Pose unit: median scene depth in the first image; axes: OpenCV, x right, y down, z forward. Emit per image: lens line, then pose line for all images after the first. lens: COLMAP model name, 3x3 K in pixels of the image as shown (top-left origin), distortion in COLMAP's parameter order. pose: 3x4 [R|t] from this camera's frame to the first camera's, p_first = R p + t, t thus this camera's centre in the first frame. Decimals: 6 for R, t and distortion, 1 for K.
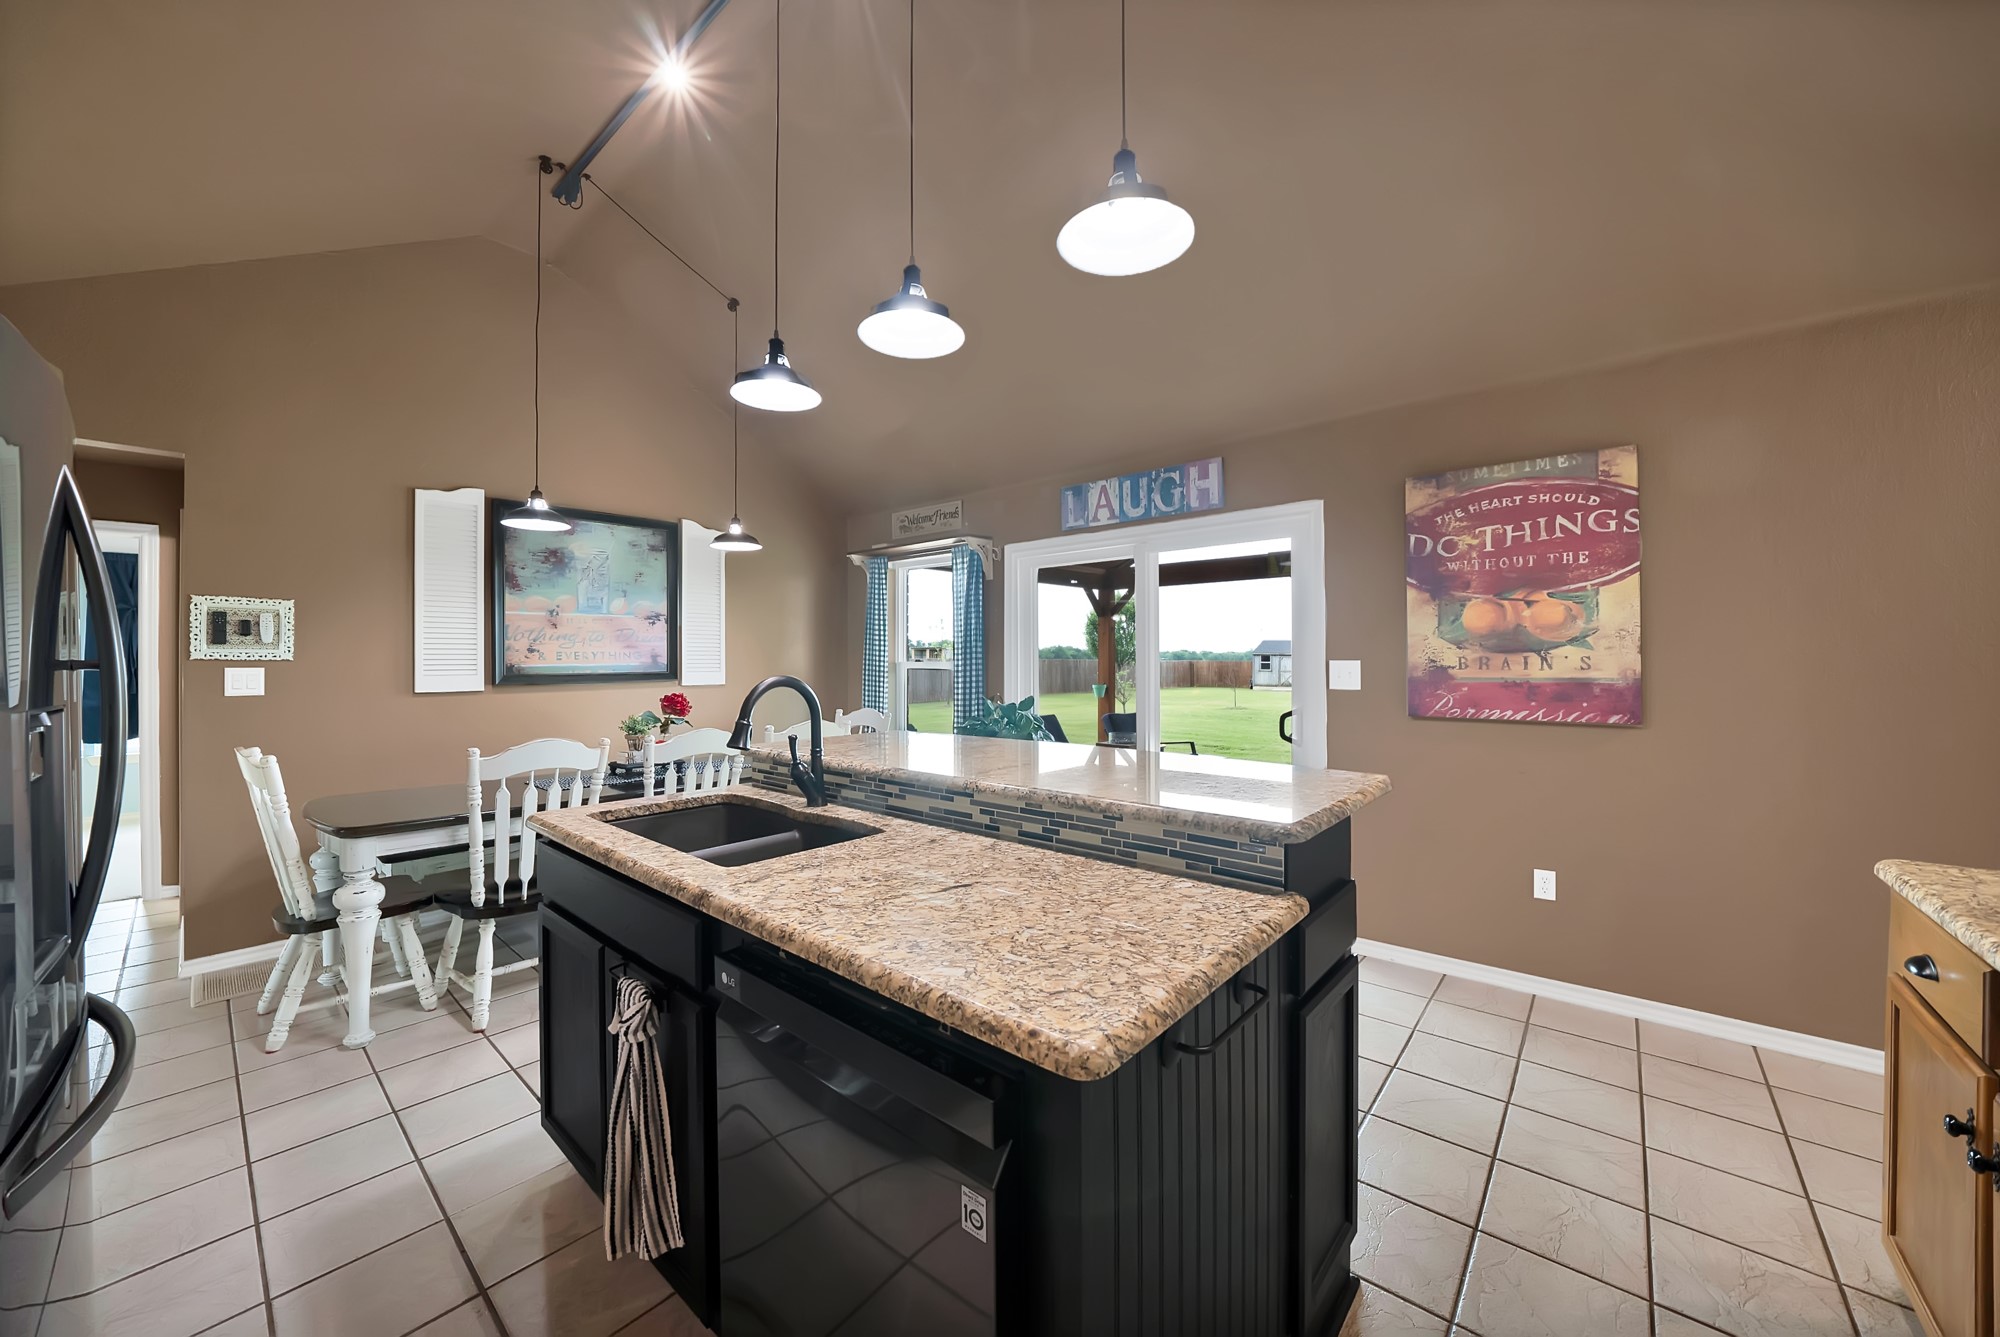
lens RADIAL K [[710.6, 0, 1008.8], [0, 710.6, 658.4], [0, 0, 1]] dist [-0.020846, 0.000349]
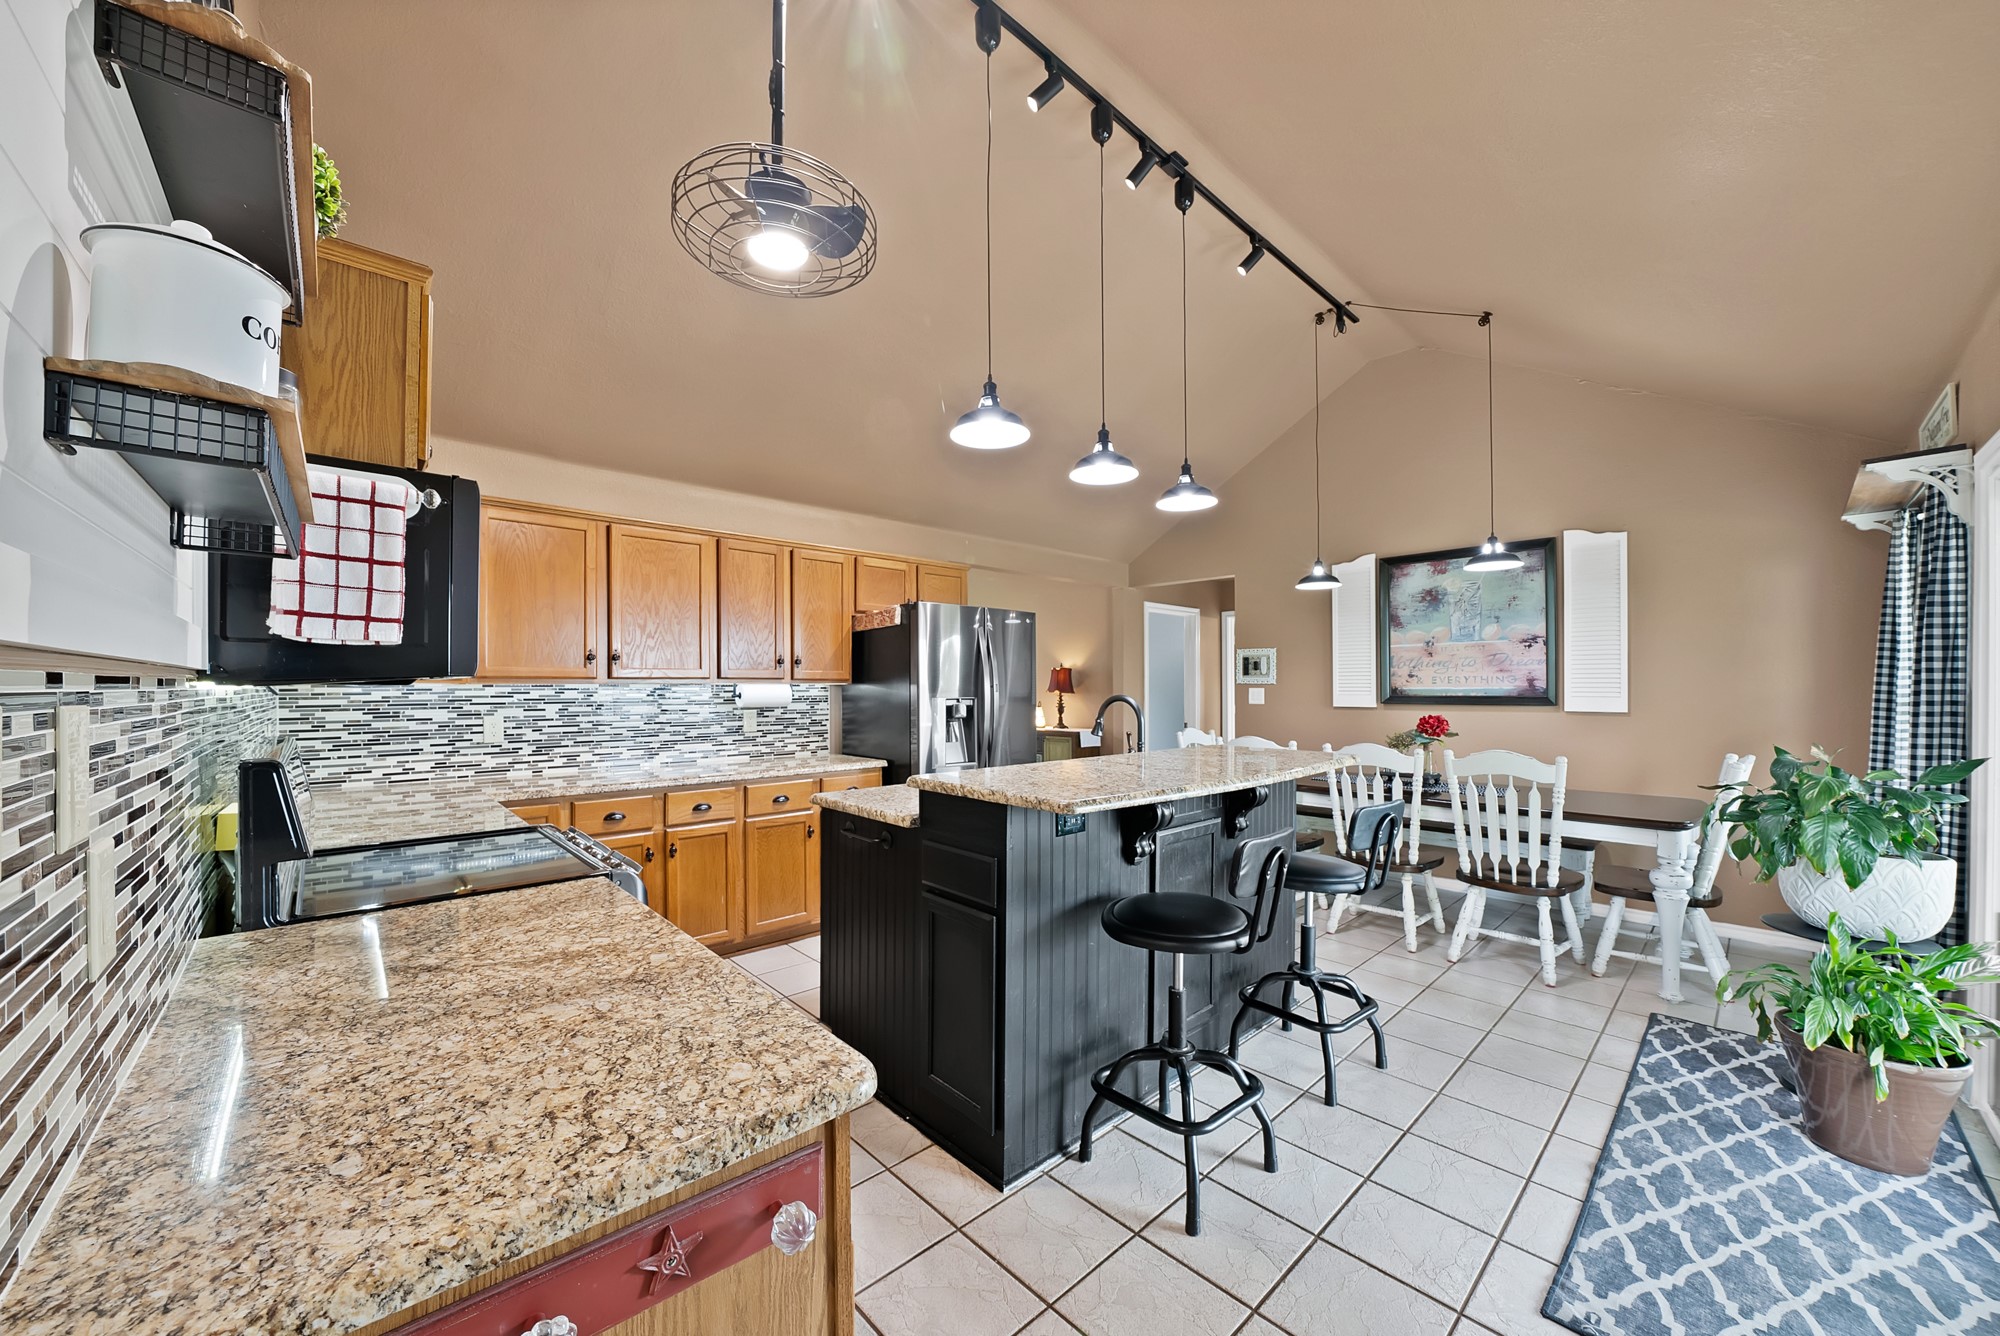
lens RADIAL K [[739.0, 0, 991.5], [0, 739.0, 687.8], [0, 0, 1]] dist [-0.025014, 0.000136]
pose [[-0.117522, 0.008498, -0.993034, 4.761579], [0.004646, 0.999957, 0.008007, -0.027380], [0.993059, -0.003673, -0.117557, 3.003482]]
